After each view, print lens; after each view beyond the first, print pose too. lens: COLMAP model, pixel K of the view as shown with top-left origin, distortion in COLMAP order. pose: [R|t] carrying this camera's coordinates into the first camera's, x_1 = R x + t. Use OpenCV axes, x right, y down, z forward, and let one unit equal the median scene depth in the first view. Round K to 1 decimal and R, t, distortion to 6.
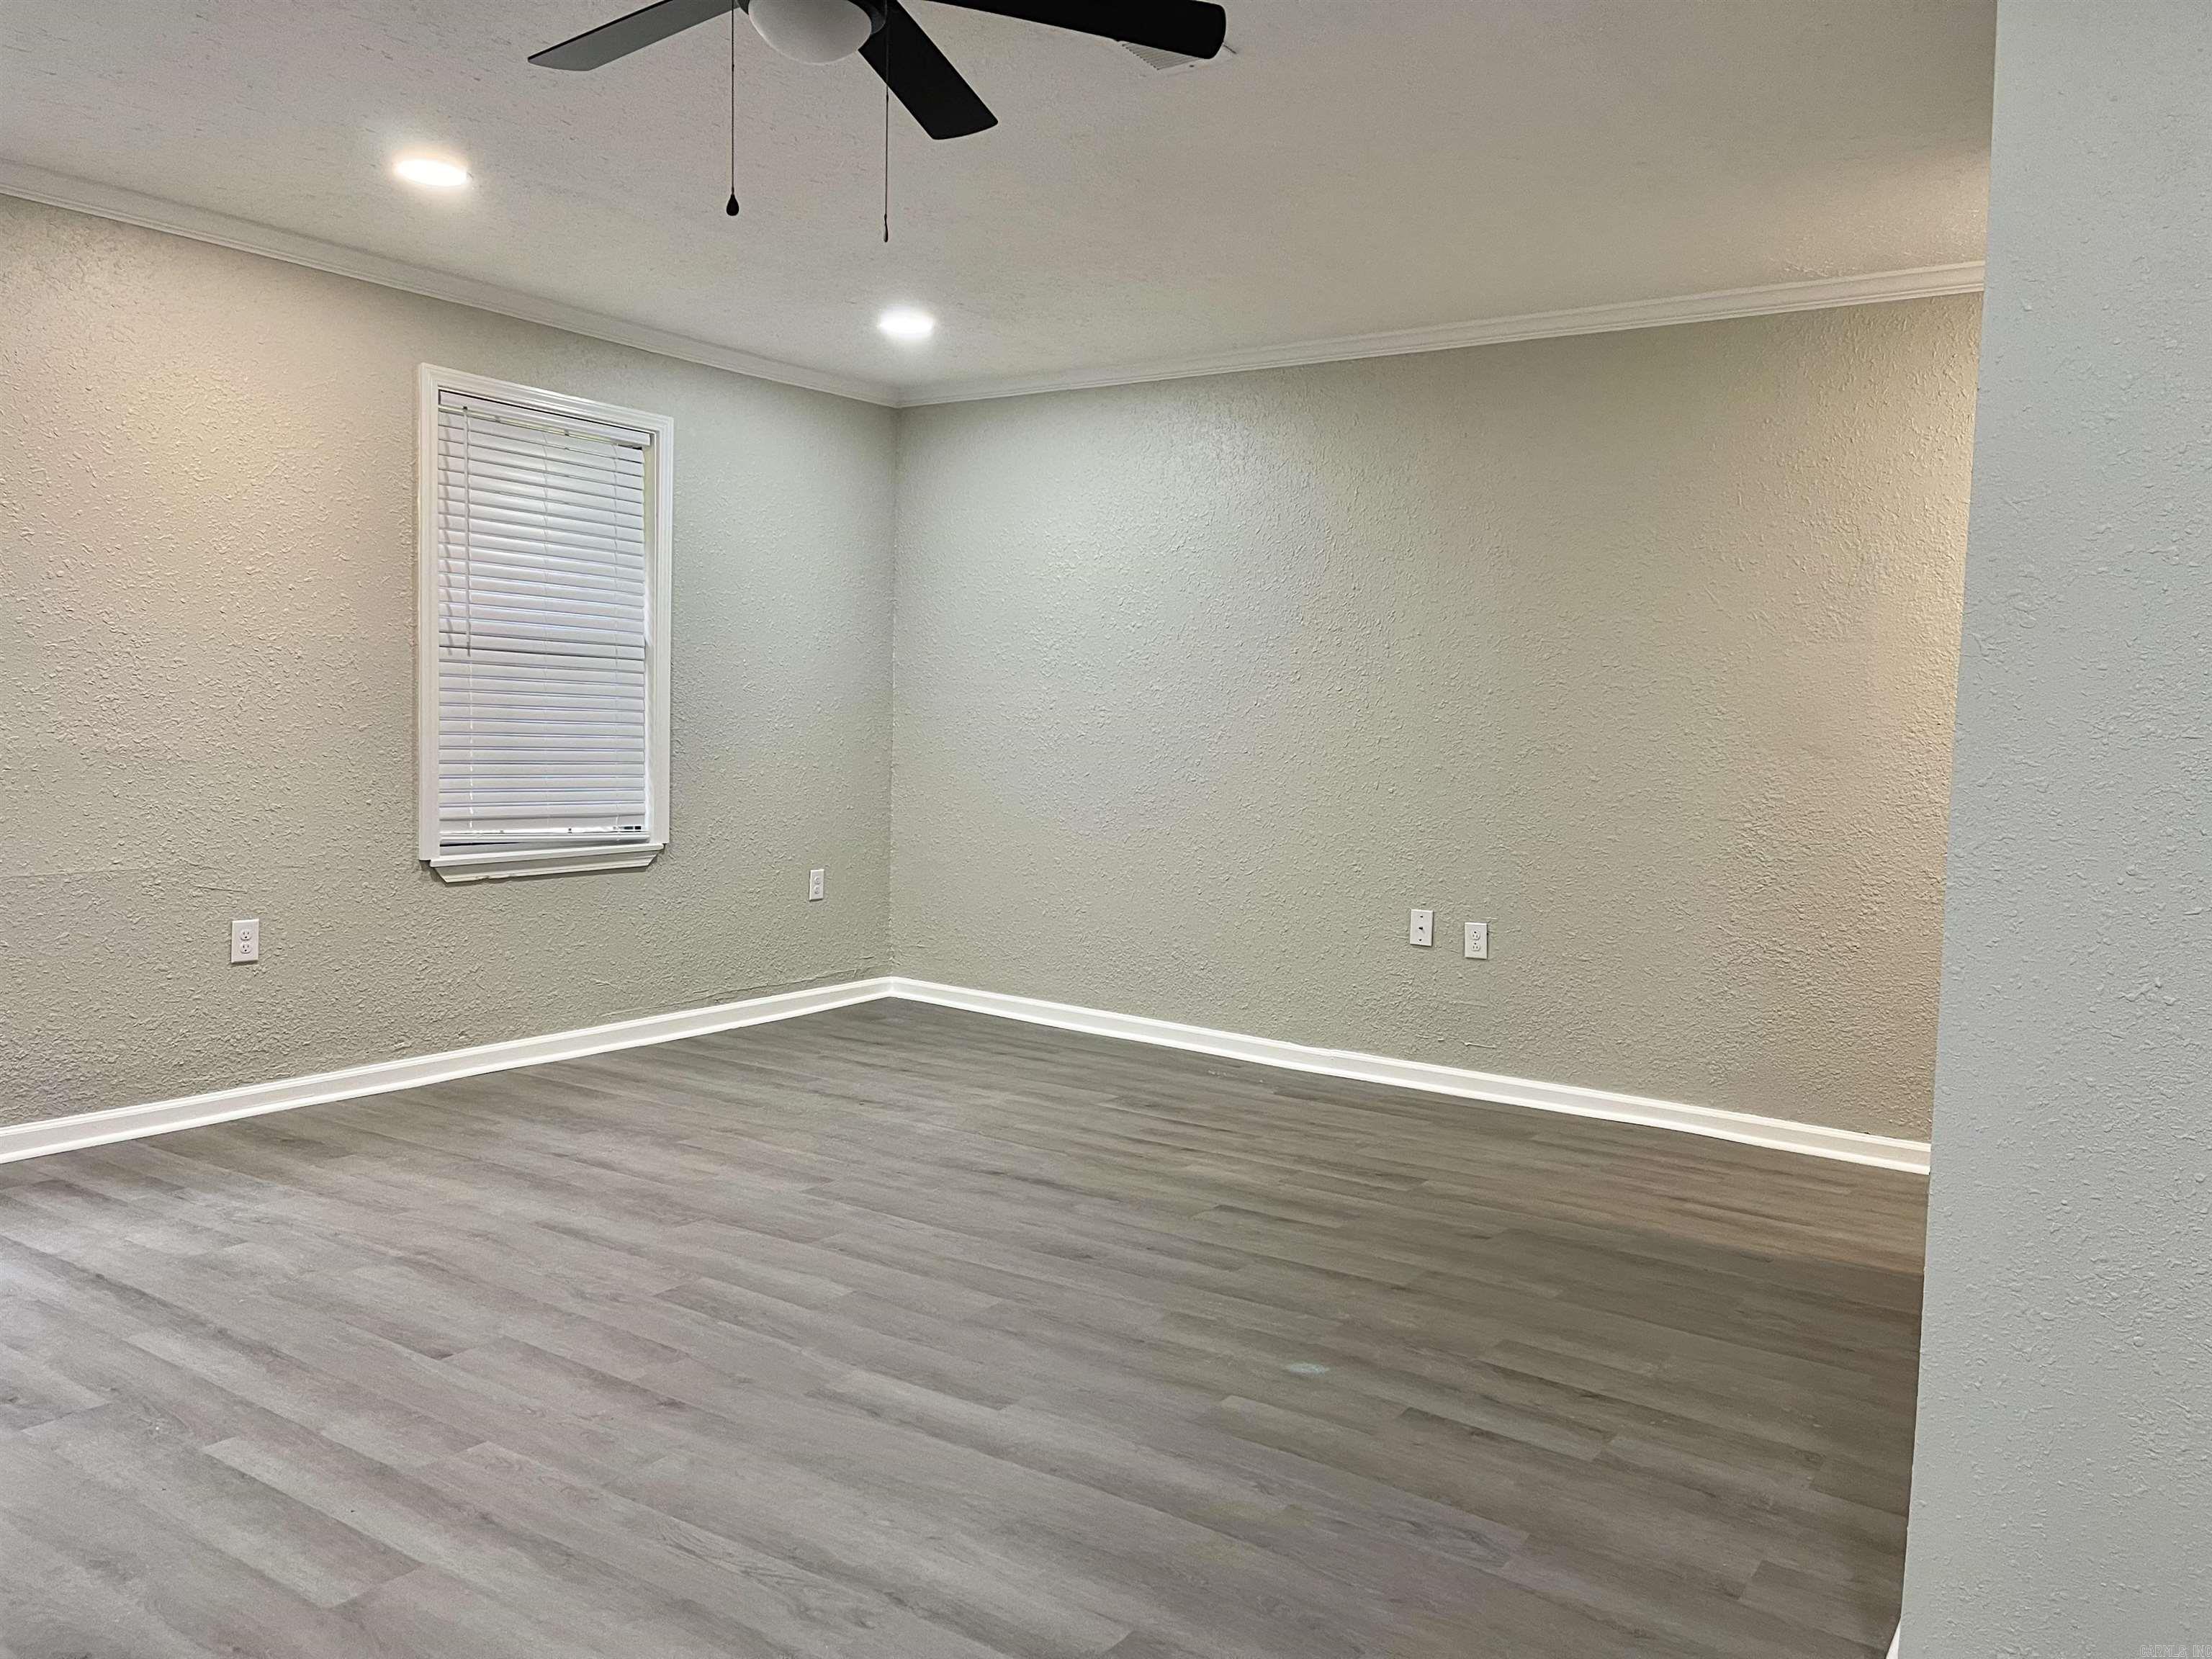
lens RADIAL K [[1664.2, 0, 1103.0], [0, 1664.2, 837.9], [0, 0, 1]] dist [0.077115, -0.097901]
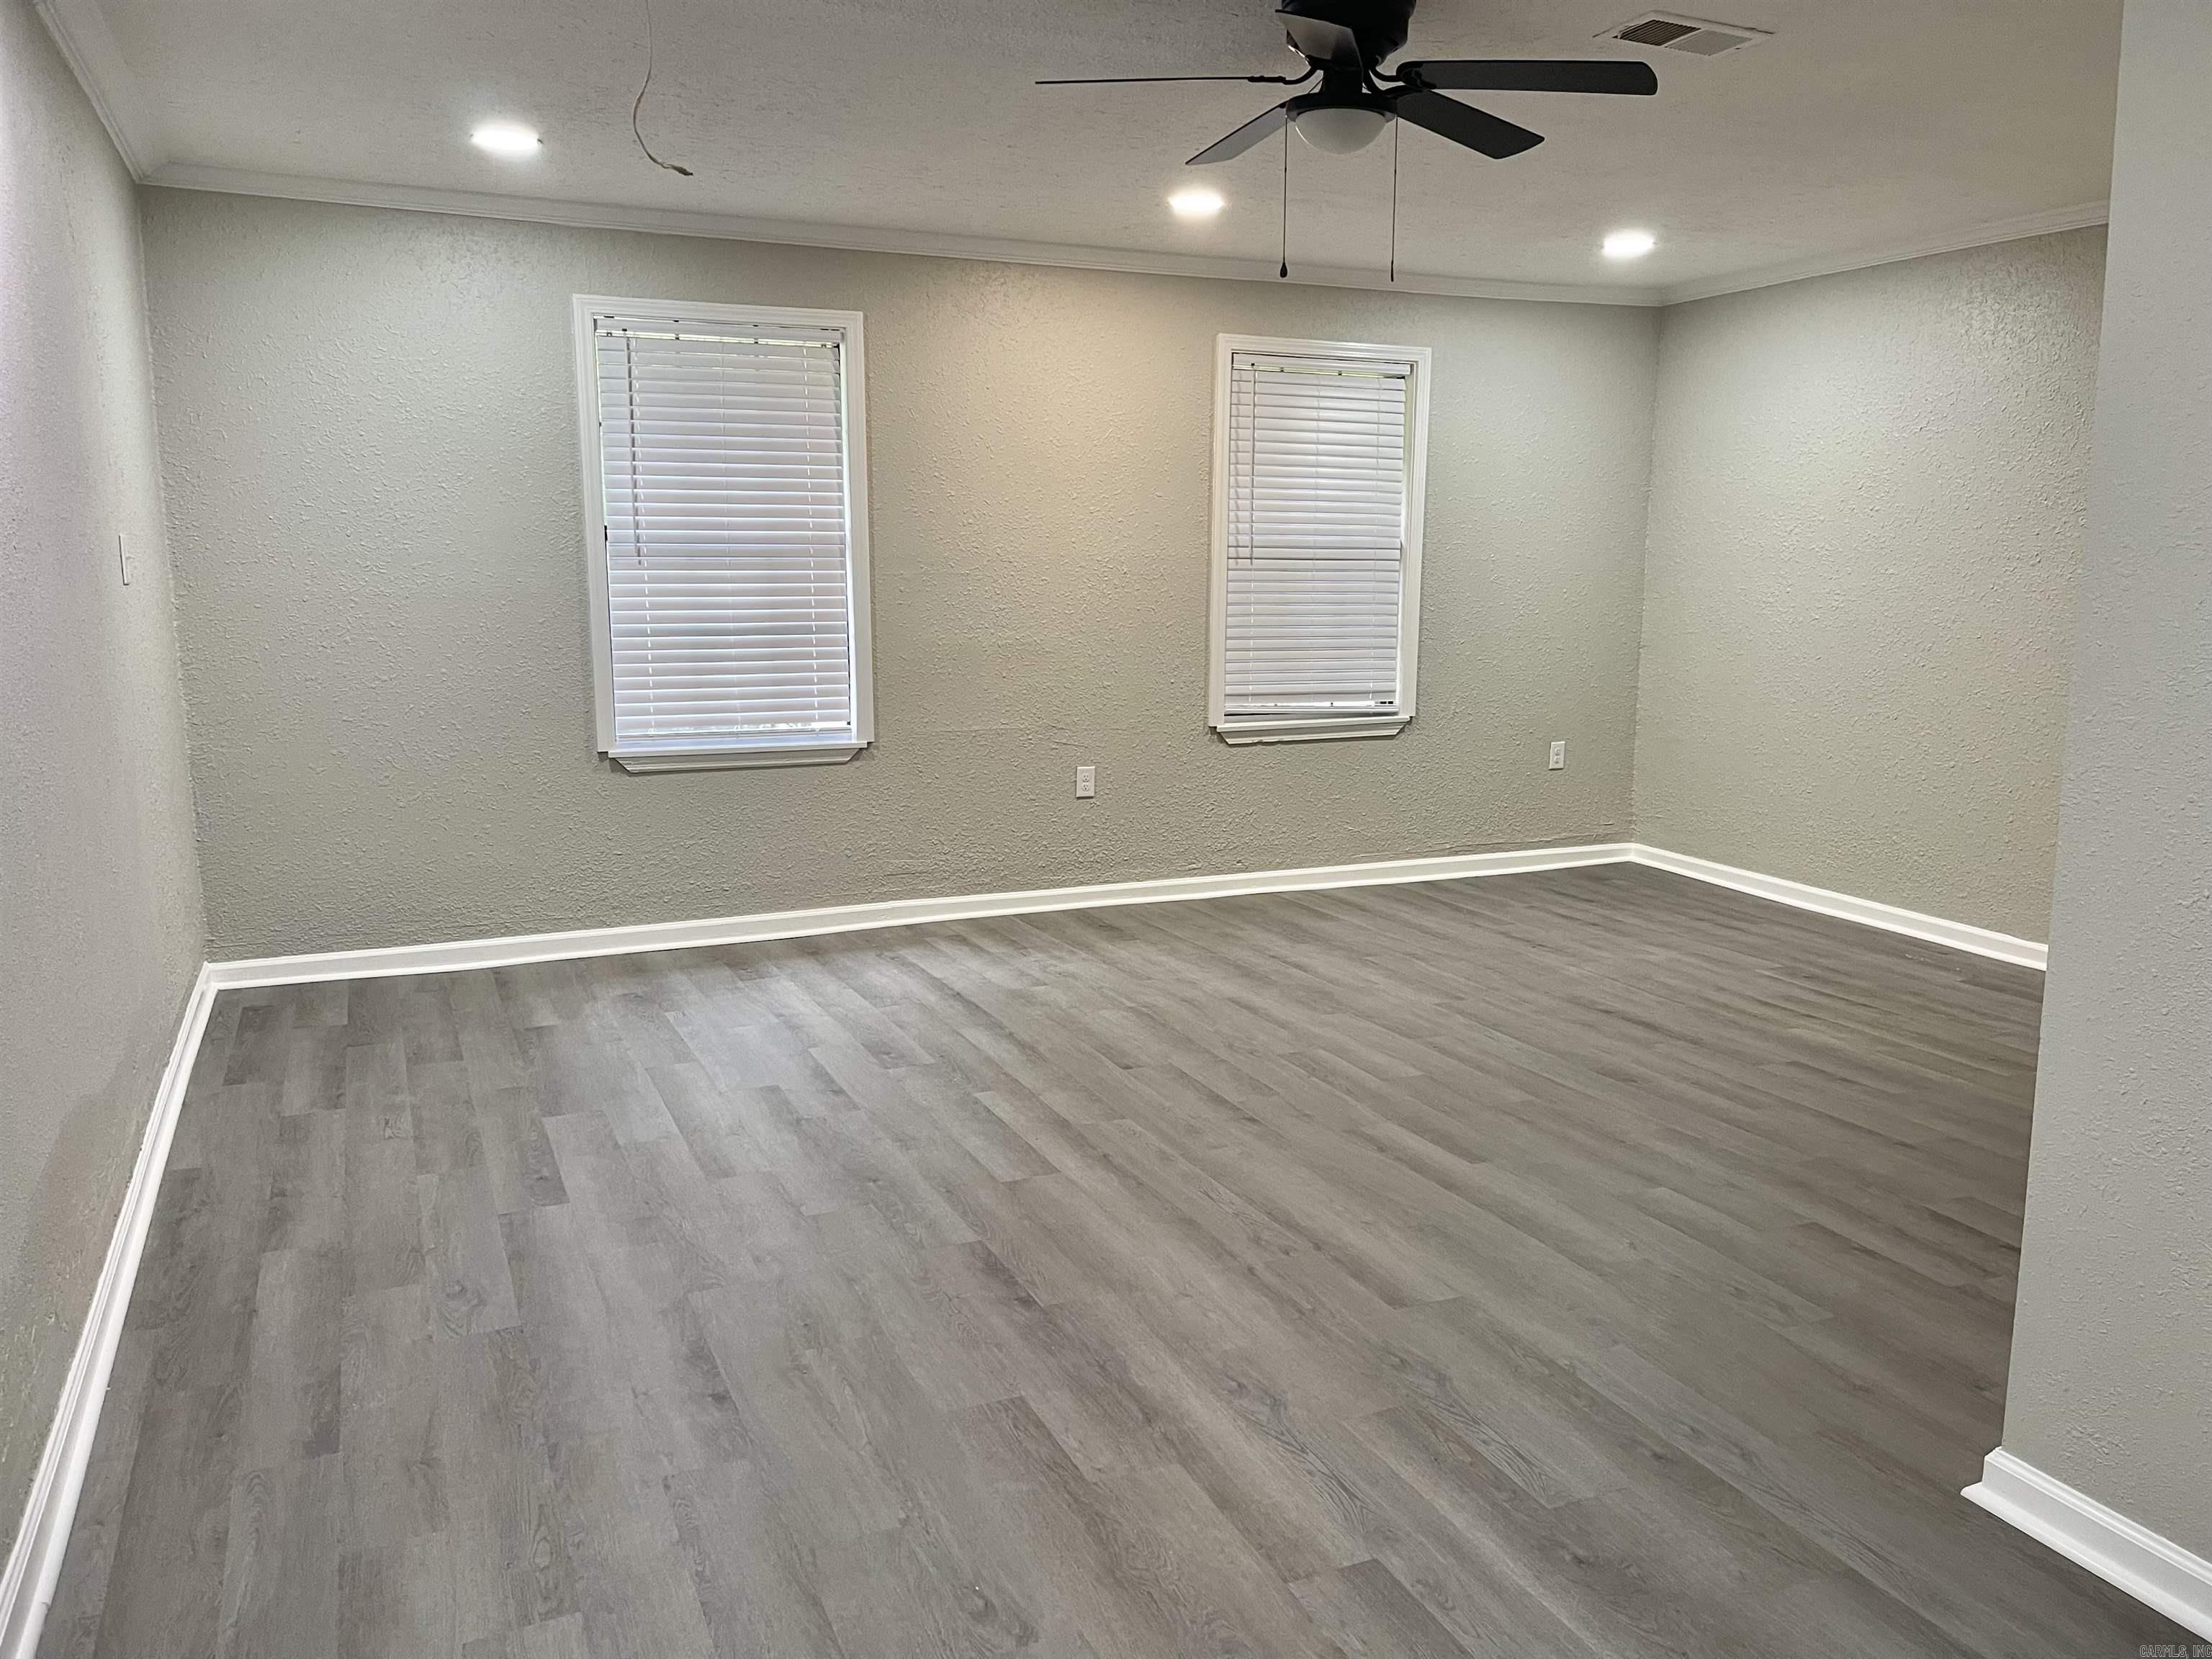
lens RADIAL K [[1664.2, 0, 1103.2], [0, 1664.2, 841.6], [0, 0, 1]] dist [0.077115, -0.097901]
pose [[0.850885, 0.066607, -0.521112, 0.255820], [-0.021165, 0.995471, 0.092679, -0.019578], [0.524925, -0.067830, 0.848441, -0.180384]]
